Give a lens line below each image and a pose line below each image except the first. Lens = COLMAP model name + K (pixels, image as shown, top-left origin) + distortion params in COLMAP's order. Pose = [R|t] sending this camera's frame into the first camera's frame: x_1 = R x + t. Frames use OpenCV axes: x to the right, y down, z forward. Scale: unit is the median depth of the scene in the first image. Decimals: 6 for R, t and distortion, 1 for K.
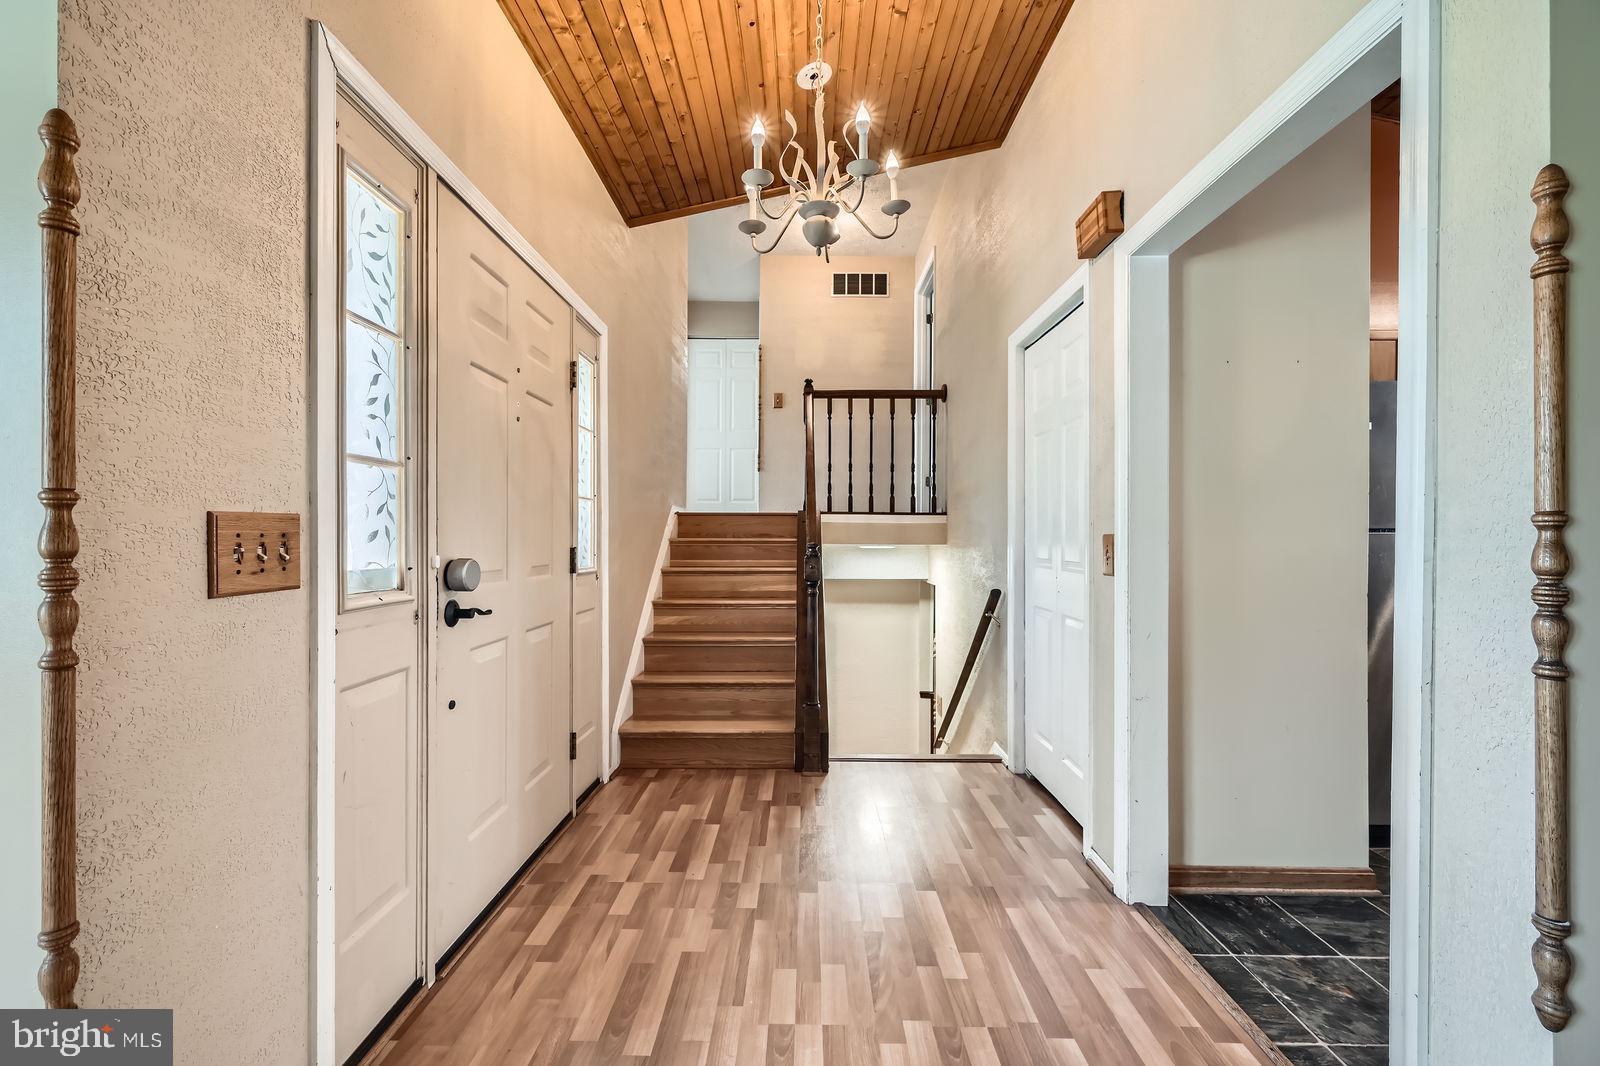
lens RADIAL K [[635.7, 0, 794.2], [0, 635.7, 536.8], [0, 0, 1]] dist [0.000019, 0.000082]
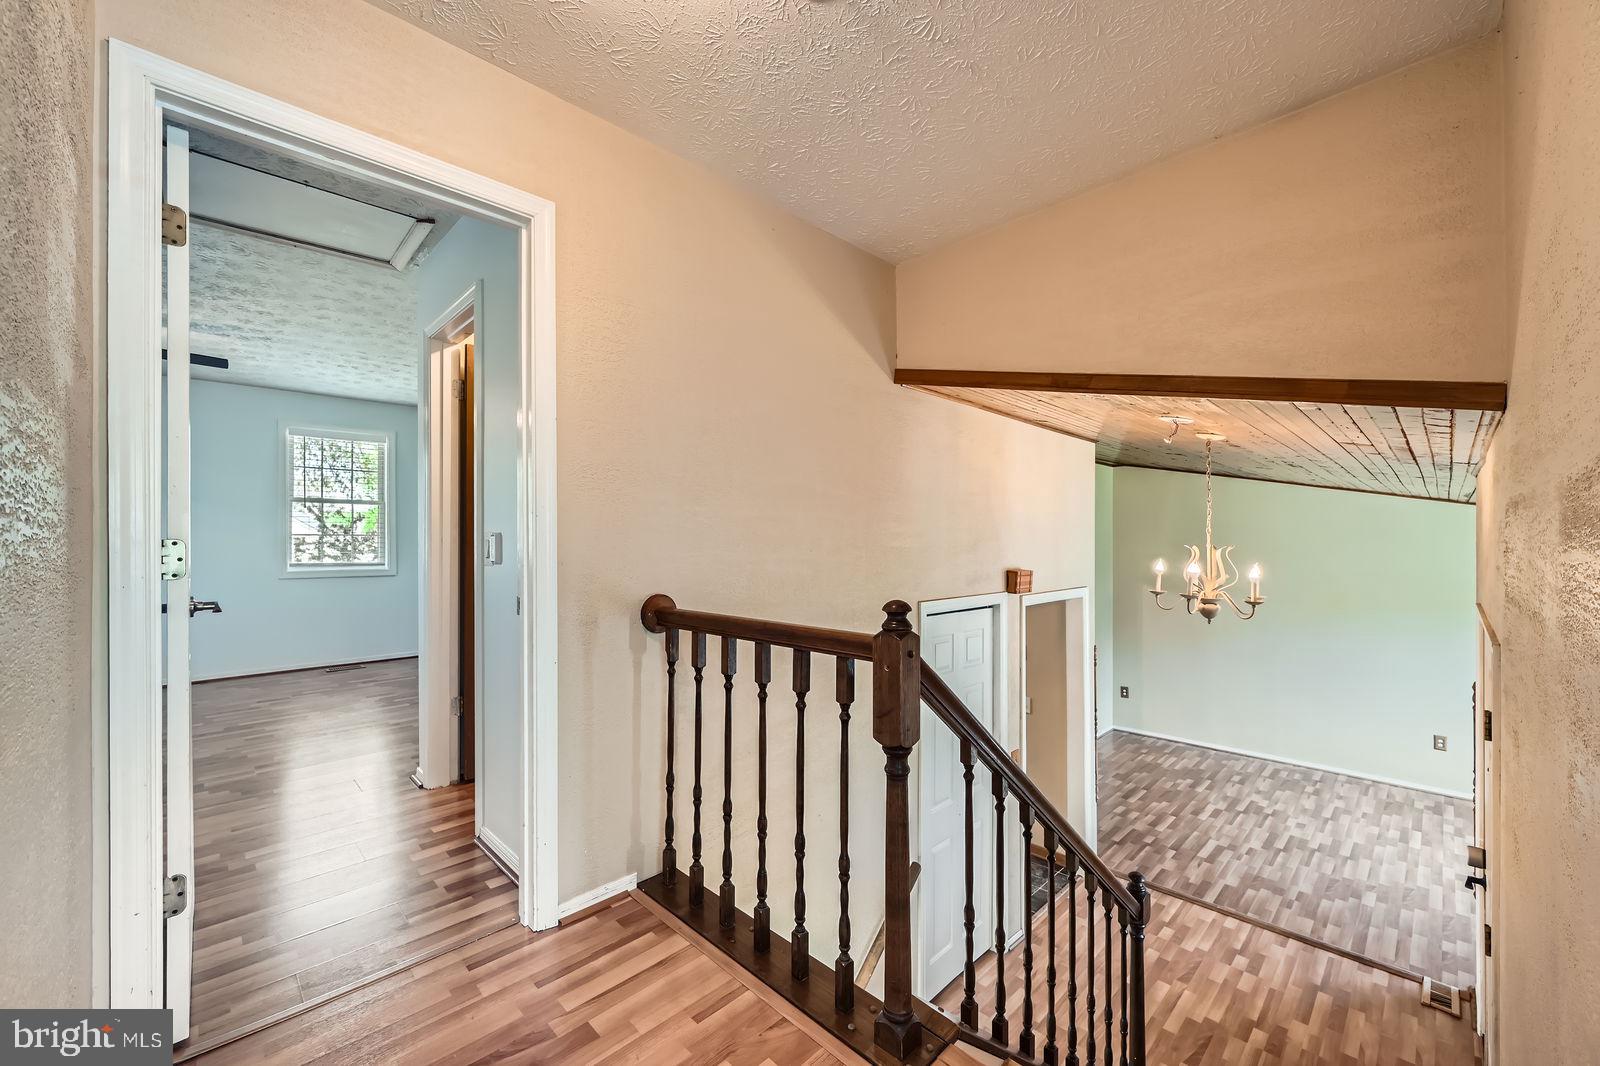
lens RADIAL K [[635.7, 0, 800.4], [0, 635.7, 539.7], [0, 0, 1]] dist [0.000019, 0.000082]
pose [[-0.711900, -0.000560, 0.702280, -0.356293], [-0.001748, 0.999998, -0.000975, -0.625614], [-0.702278, -0.001922, -0.711900, 2.824682]]
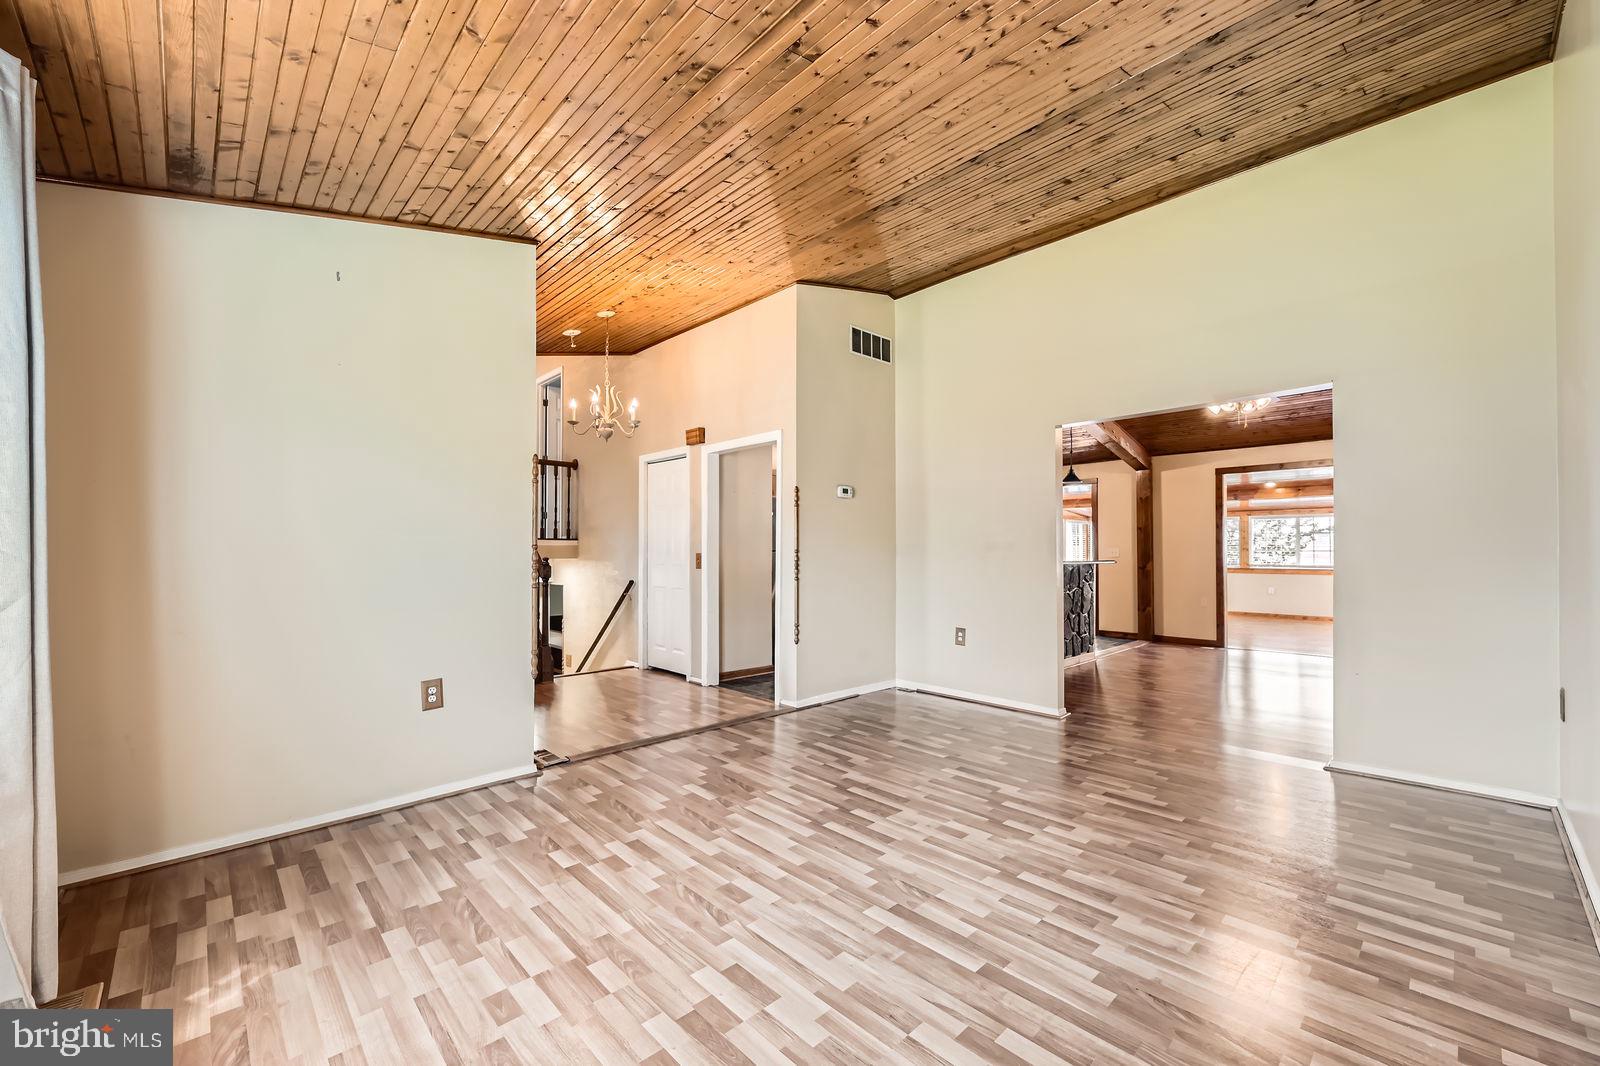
lens RADIAL K [[635.7, 0, 797.6], [0, 635.7, 547.2], [0, 0, 1]] dist [0.000019, 0.000082]
pose [[0.712993, 0.001424, 0.701170, -1.106359], [0.003223, 0.999981, -0.005309, -0.013960], [-0.701164, 0.006045, 0.712974, -1.219578]]
